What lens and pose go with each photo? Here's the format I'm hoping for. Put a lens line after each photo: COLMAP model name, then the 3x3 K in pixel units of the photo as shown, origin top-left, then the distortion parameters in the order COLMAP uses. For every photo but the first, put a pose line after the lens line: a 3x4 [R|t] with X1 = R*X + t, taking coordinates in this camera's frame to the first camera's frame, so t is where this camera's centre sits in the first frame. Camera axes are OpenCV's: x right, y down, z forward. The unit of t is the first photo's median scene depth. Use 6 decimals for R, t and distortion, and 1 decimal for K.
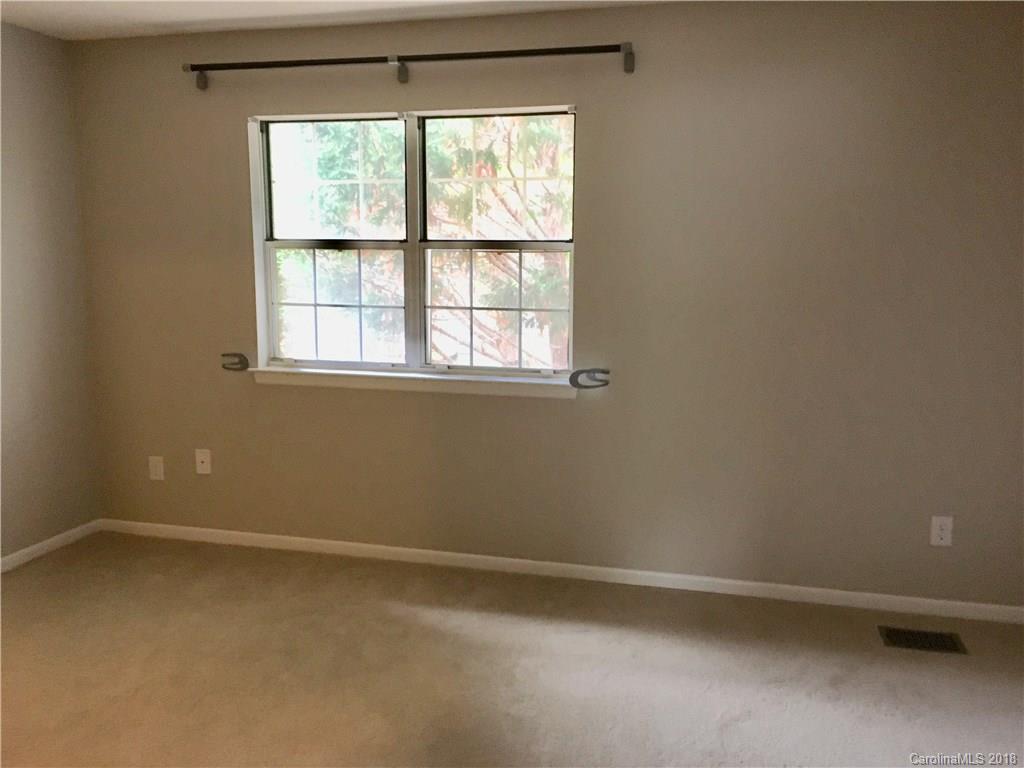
lens RADIAL K [[877.2, 0, 512.0], [0, 877.2, 384.0], [0, 0, 1]] dist [0.041722, 0.000428]
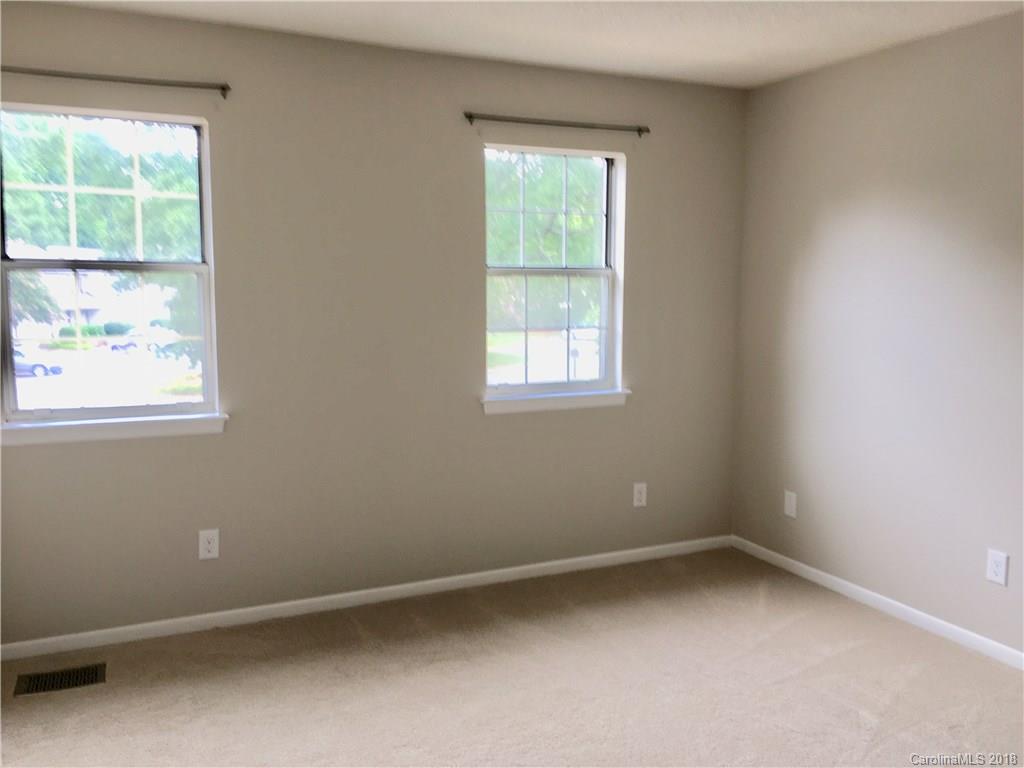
lens RADIAL K [[877.2, 0, 512.0], [0, 877.2, 384.0], [0, 0, 1]] dist [0.041722, 0.000428]
pose [[0.770909, -0.074528, 0.632571, -0.462029], [0.090996, 0.995830, 0.006431, -0.019339], [-0.630412, 0.052604, 0.774476, 0.124306]]
